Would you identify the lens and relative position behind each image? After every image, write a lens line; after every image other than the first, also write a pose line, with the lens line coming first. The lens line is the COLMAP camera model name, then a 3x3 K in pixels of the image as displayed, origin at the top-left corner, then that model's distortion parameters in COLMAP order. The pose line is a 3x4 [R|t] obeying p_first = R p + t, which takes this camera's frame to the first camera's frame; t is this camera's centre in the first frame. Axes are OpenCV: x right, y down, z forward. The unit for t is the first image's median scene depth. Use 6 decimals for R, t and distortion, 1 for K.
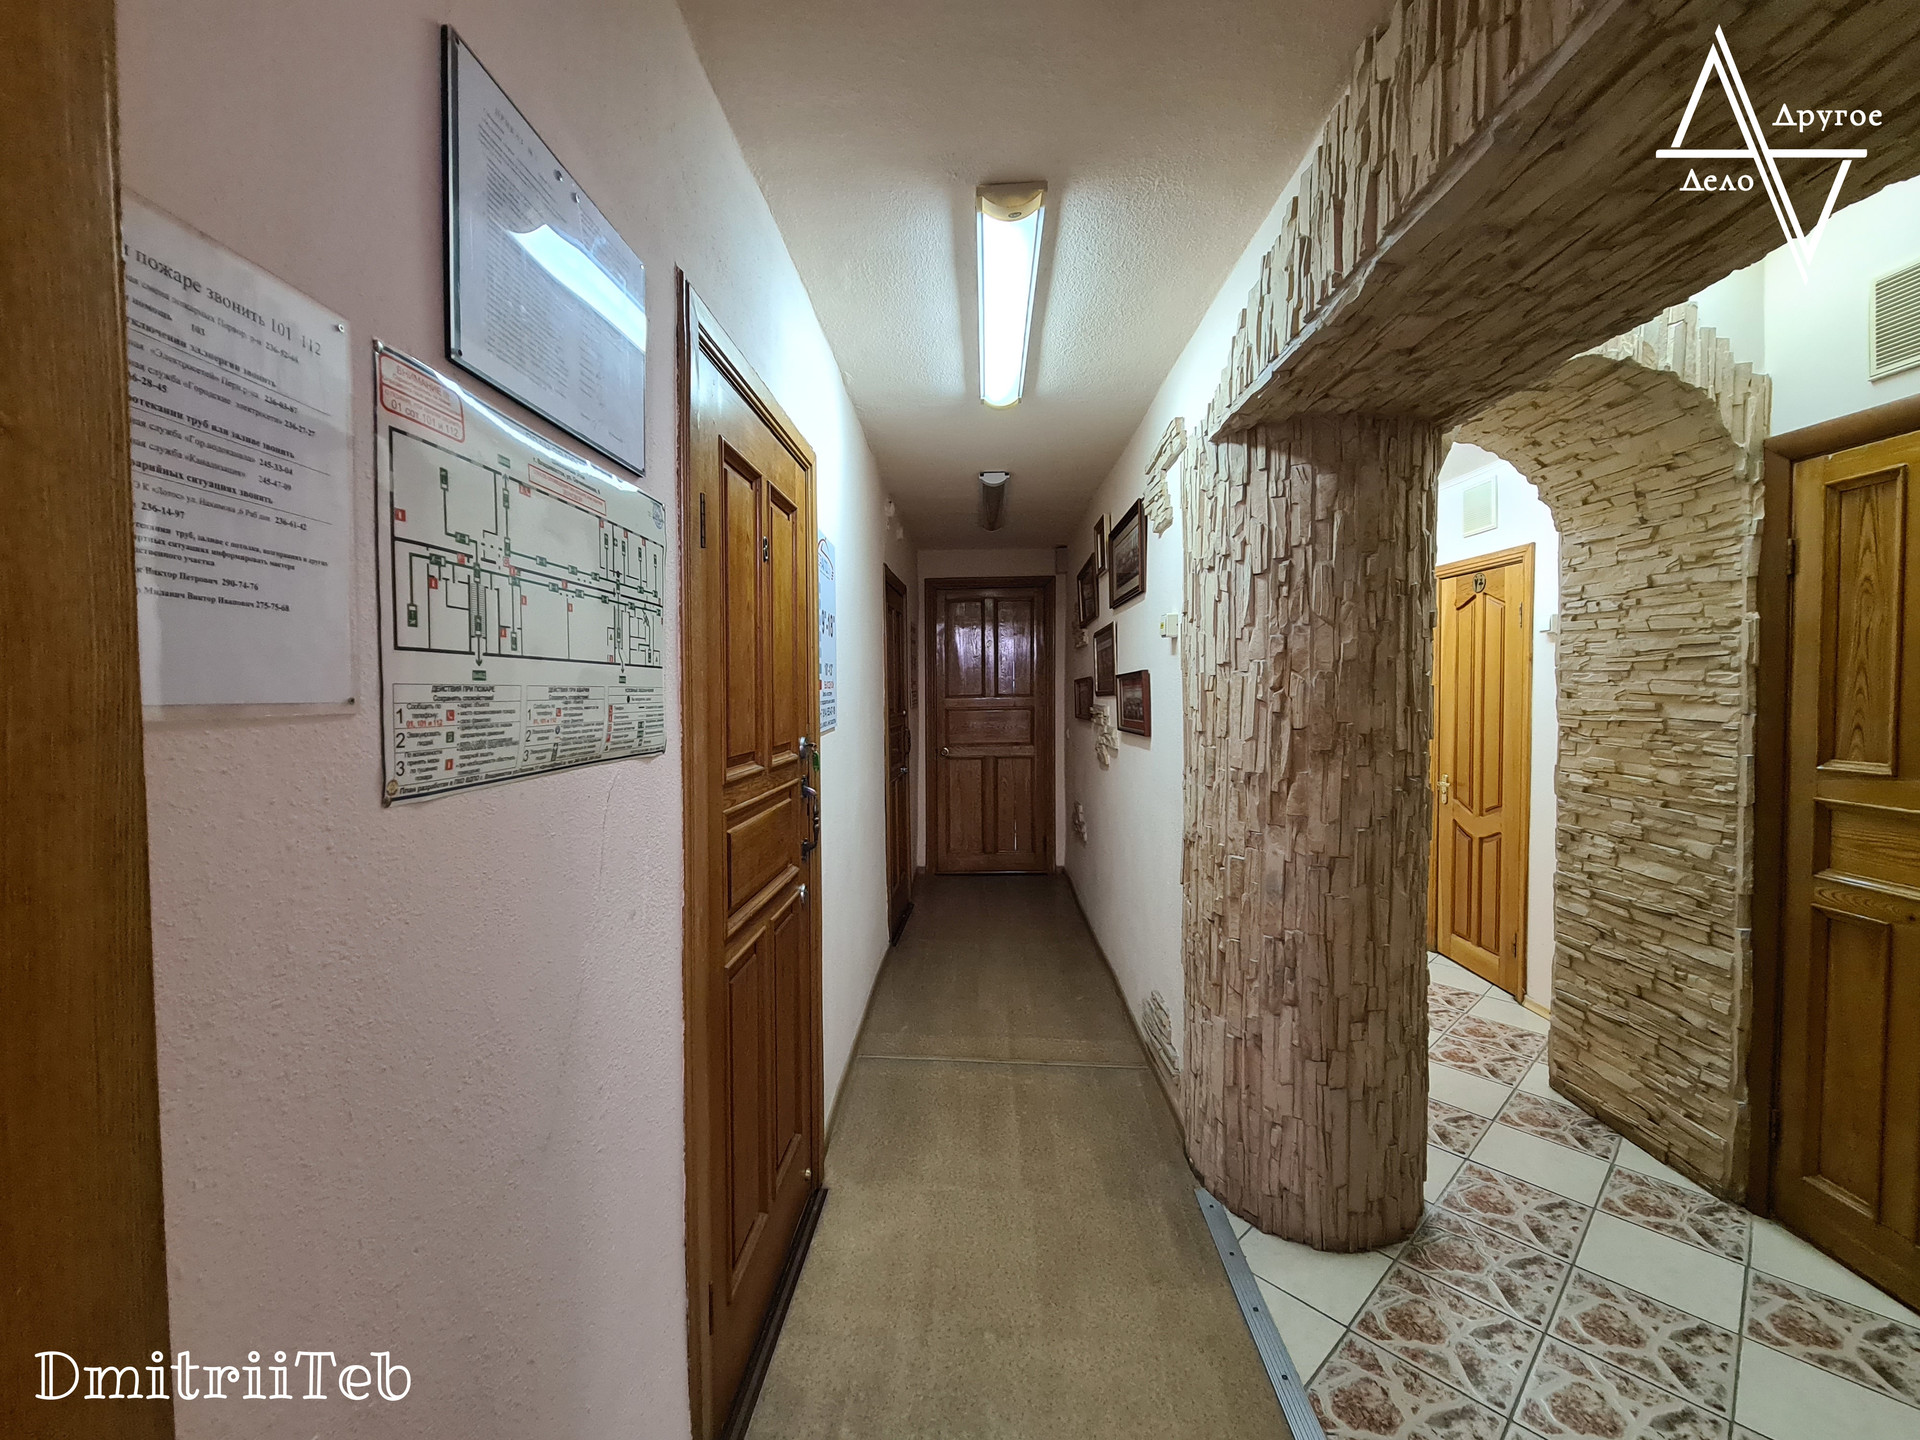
lens RADIAL K [[785.8, 0, 962.1], [0, 785.8, 713.5], [0, 0, 1]] dist [0.010084, -0.004595]
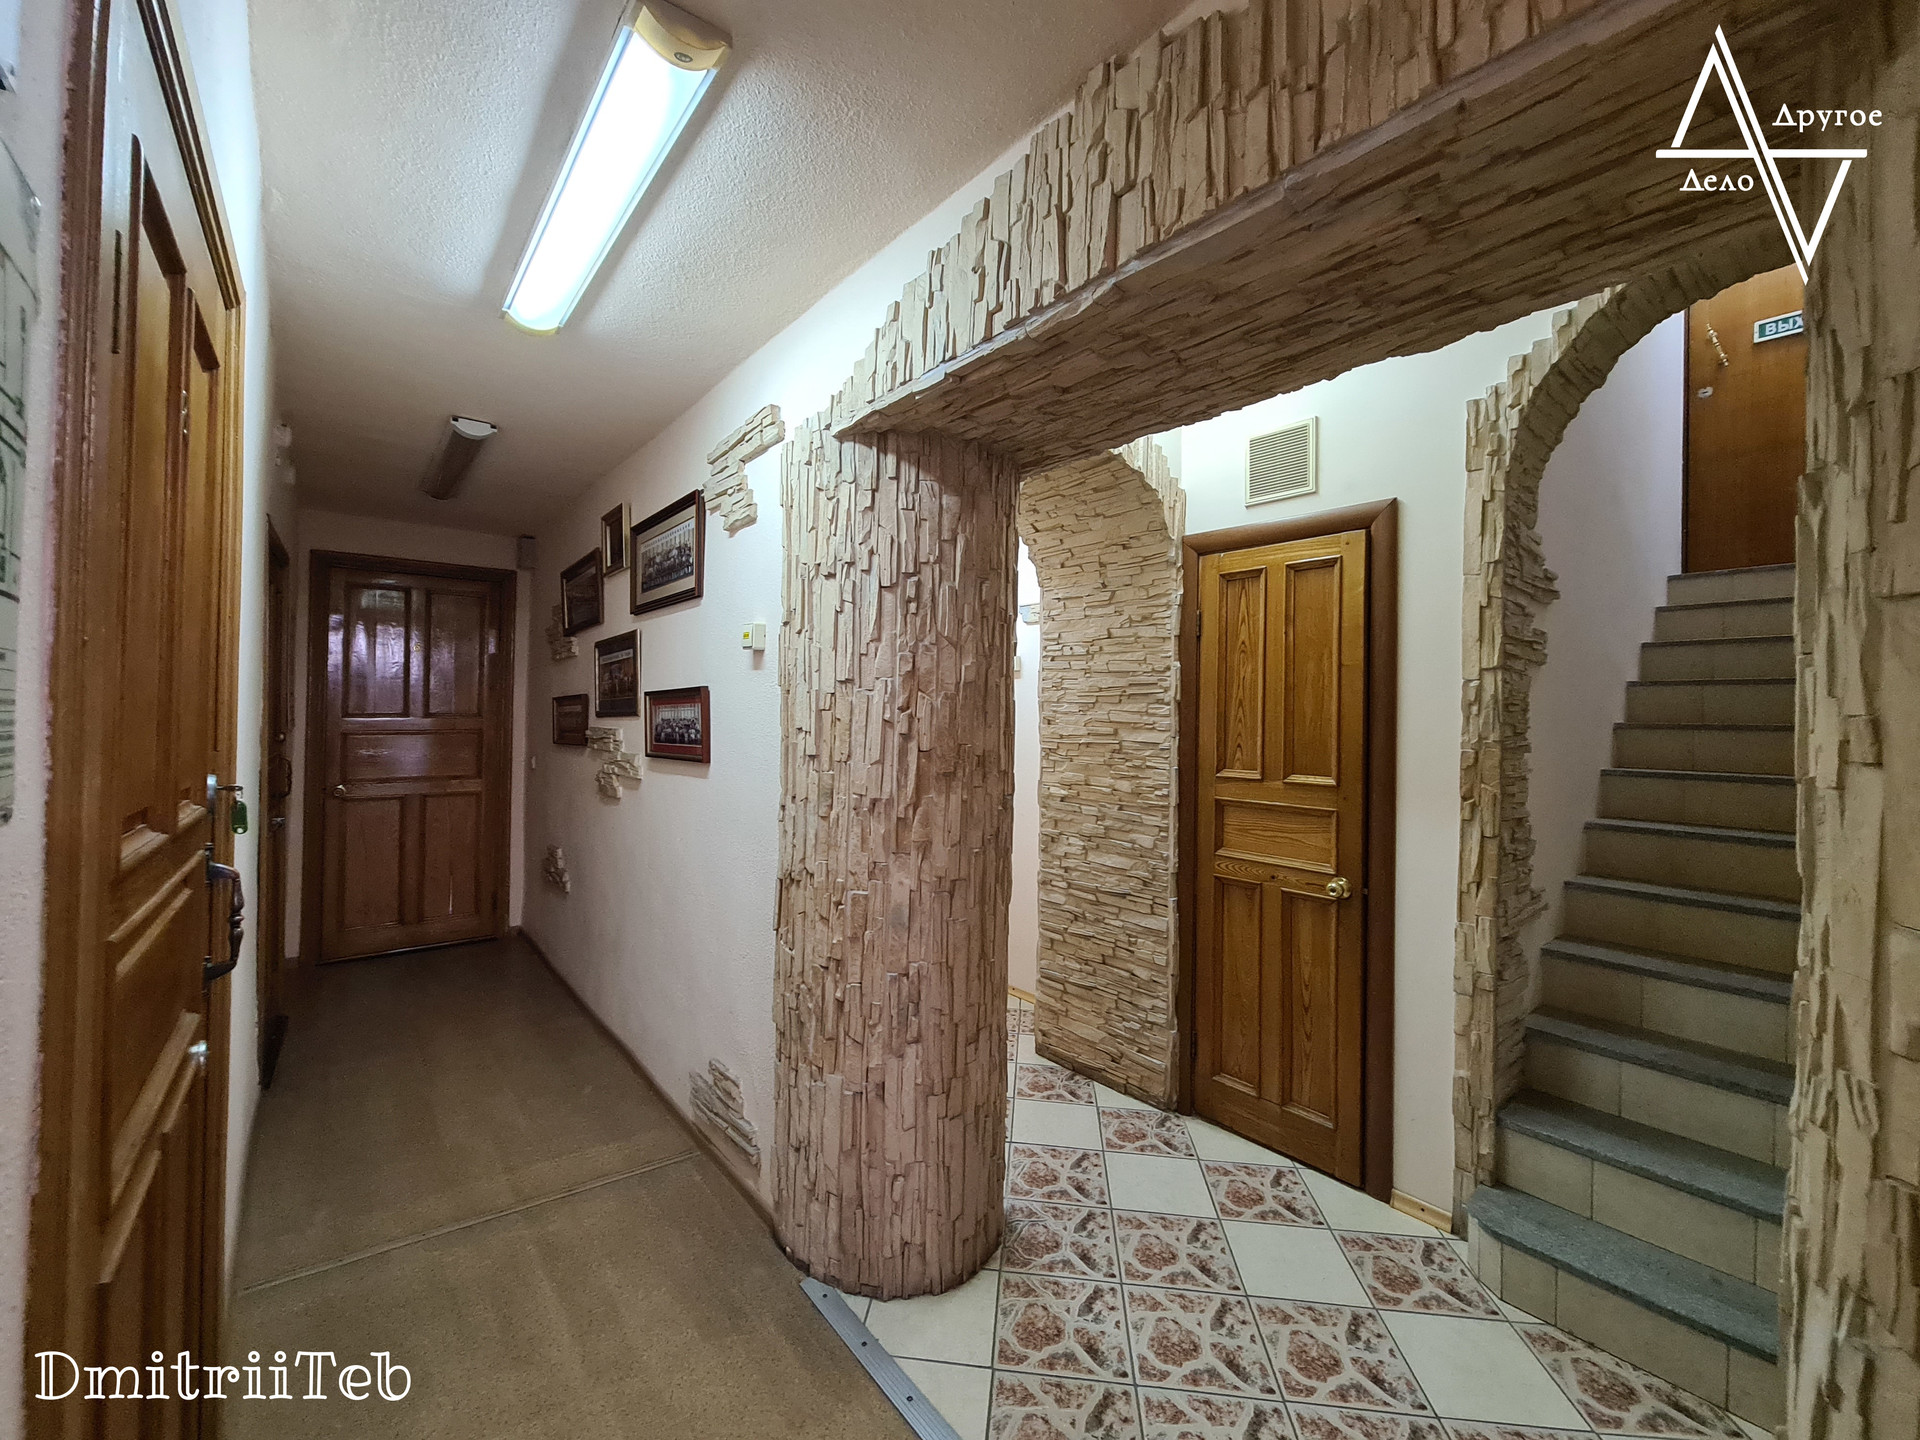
lens RADIAL K [[785.8, 0, 956.1], [0, 785.8, 713.1], [0, 0, 1]] dist [0.010084, -0.004595]
pose [[0.765985, 0.021373, 0.642503, -0.152726], [0.000611, 0.999423, -0.033975, 0.005366], [-0.642858, 0.026417, 0.765530, 0.217633]]
